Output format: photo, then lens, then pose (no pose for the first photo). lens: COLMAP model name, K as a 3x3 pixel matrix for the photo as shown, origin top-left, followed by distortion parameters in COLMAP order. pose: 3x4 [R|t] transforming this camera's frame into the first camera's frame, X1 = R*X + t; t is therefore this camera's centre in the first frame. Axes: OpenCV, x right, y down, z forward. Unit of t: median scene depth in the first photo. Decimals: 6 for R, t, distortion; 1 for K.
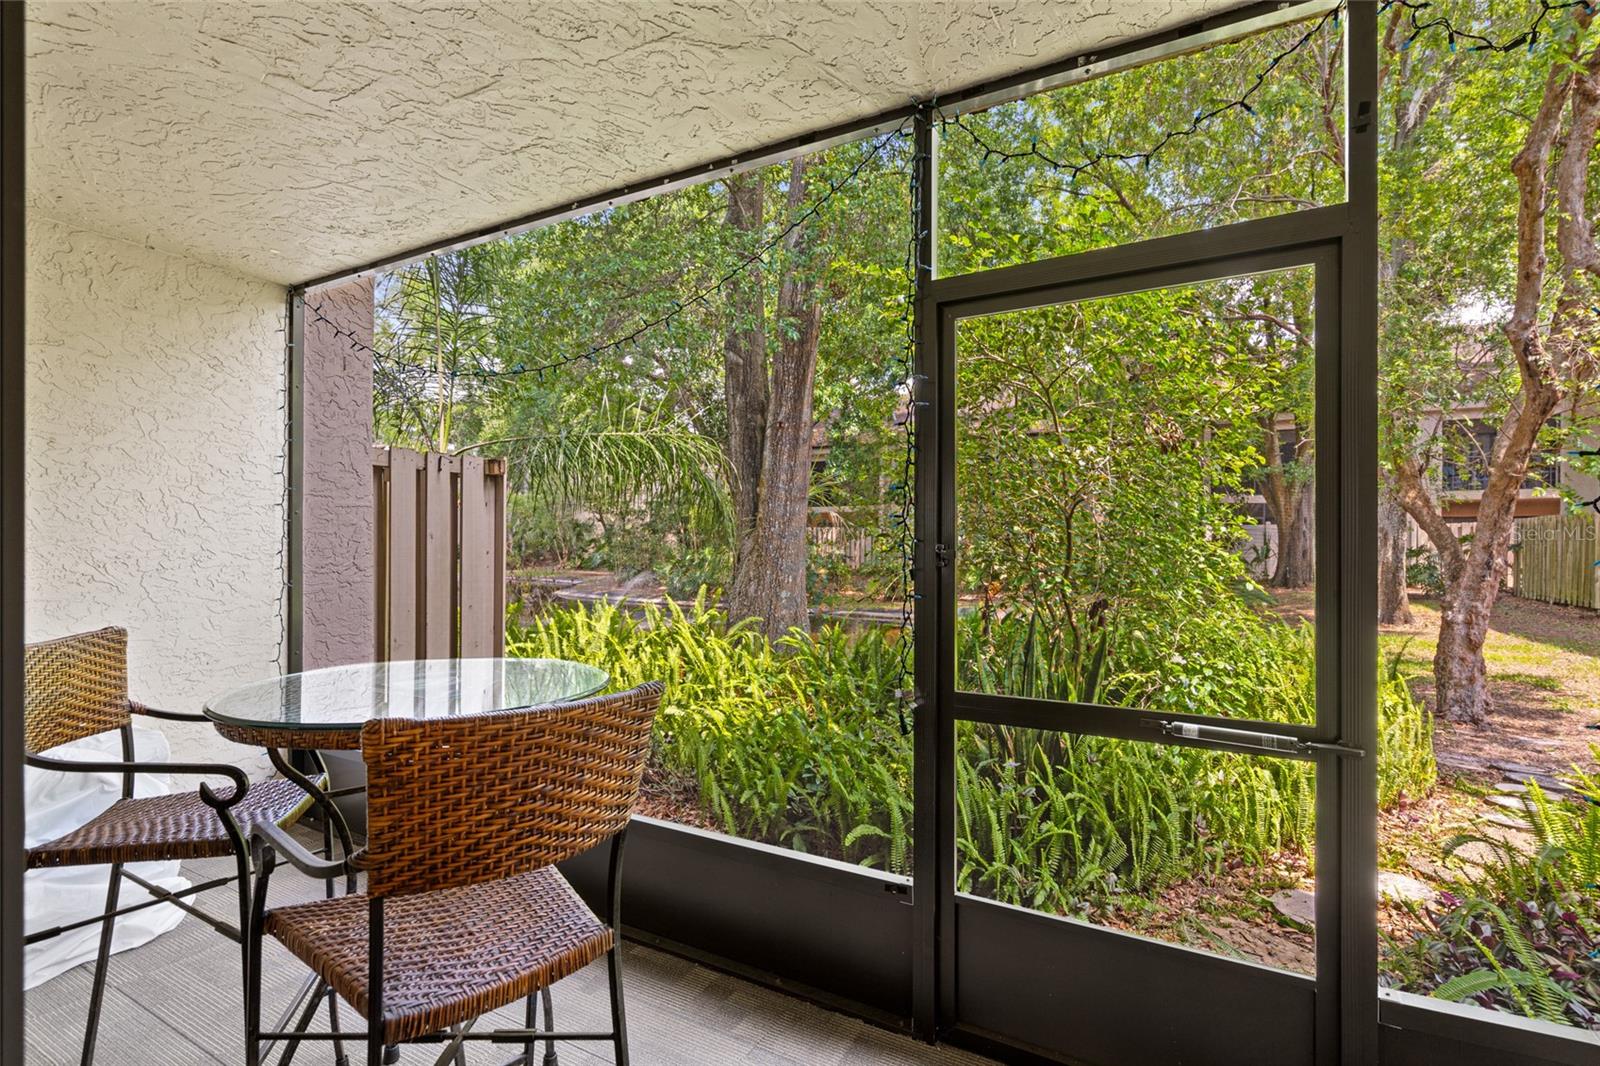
lens RADIAL K [[731.9, 0, 807.7], [0, 731.9, 536.0], [0, 0, 1]] dist [0.001607, 0.001737]
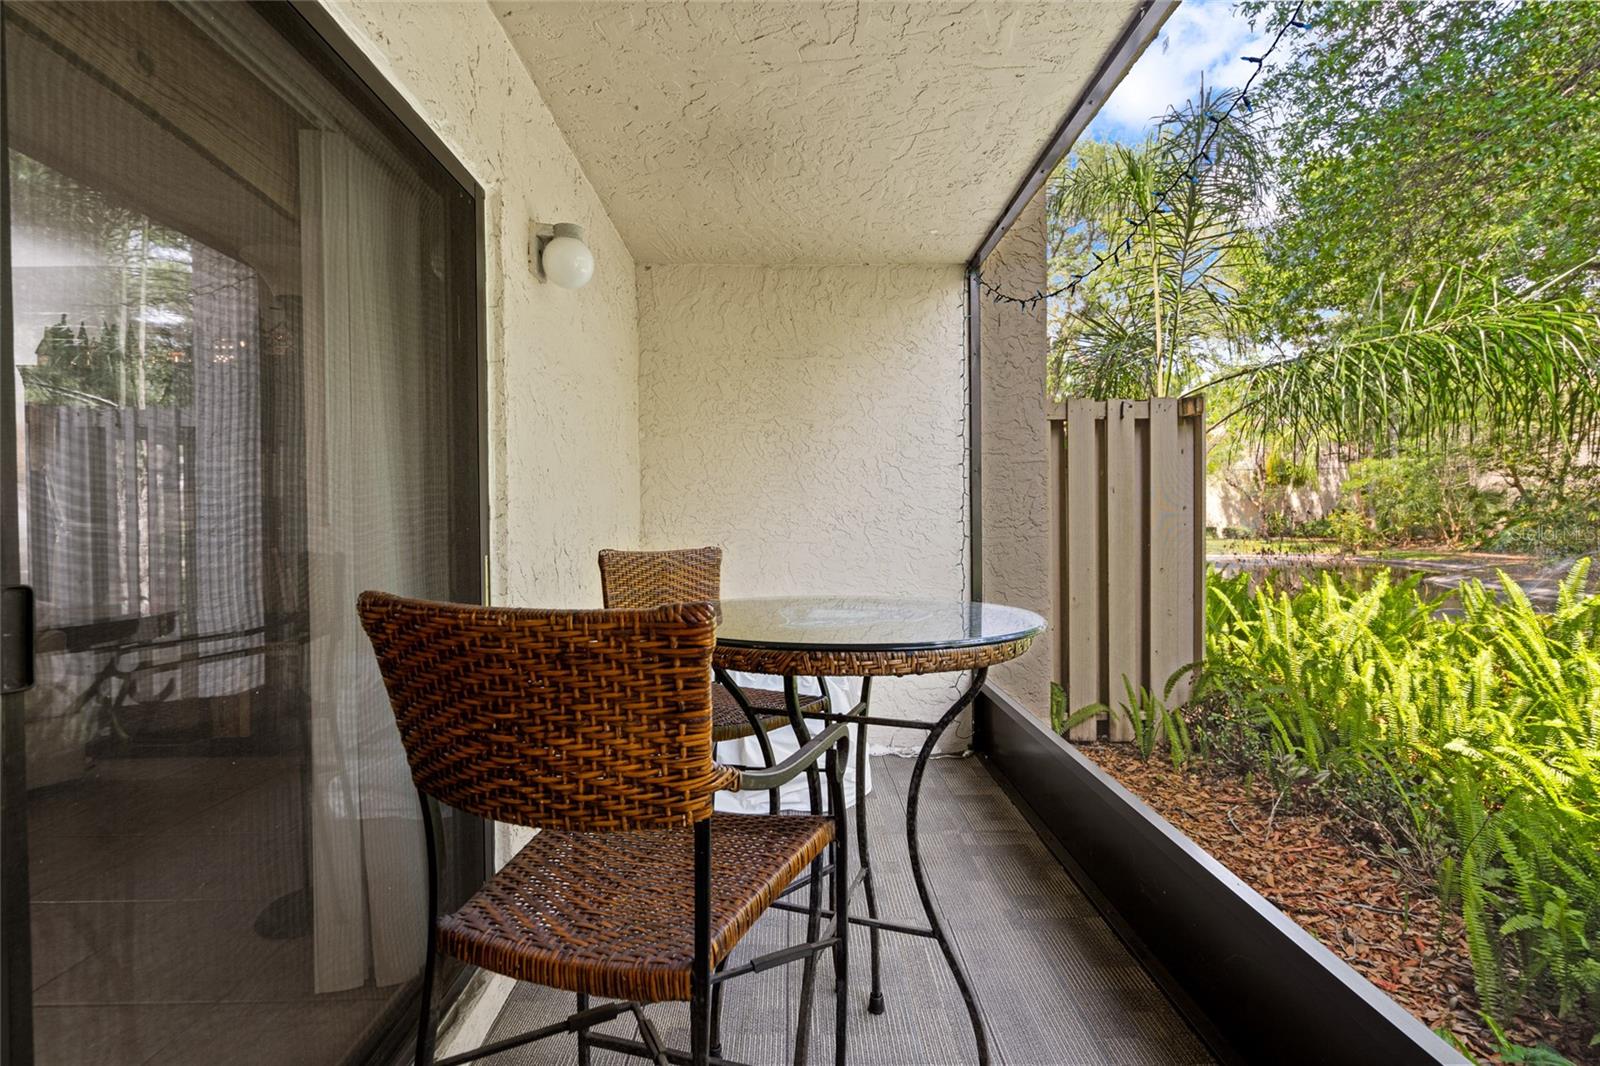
lens RADIAL K [[731.9, 0, 804.7], [0, 731.9, 526.2], [0, 0, 1]] dist [0.001607, 0.001737]
pose [[0.490727, -0.010920, -0.871245, 0.129099], [0.022543, 0.999746, 0.000167, 0.048708], [0.871021, -0.019723, 0.490849, 0.276959]]
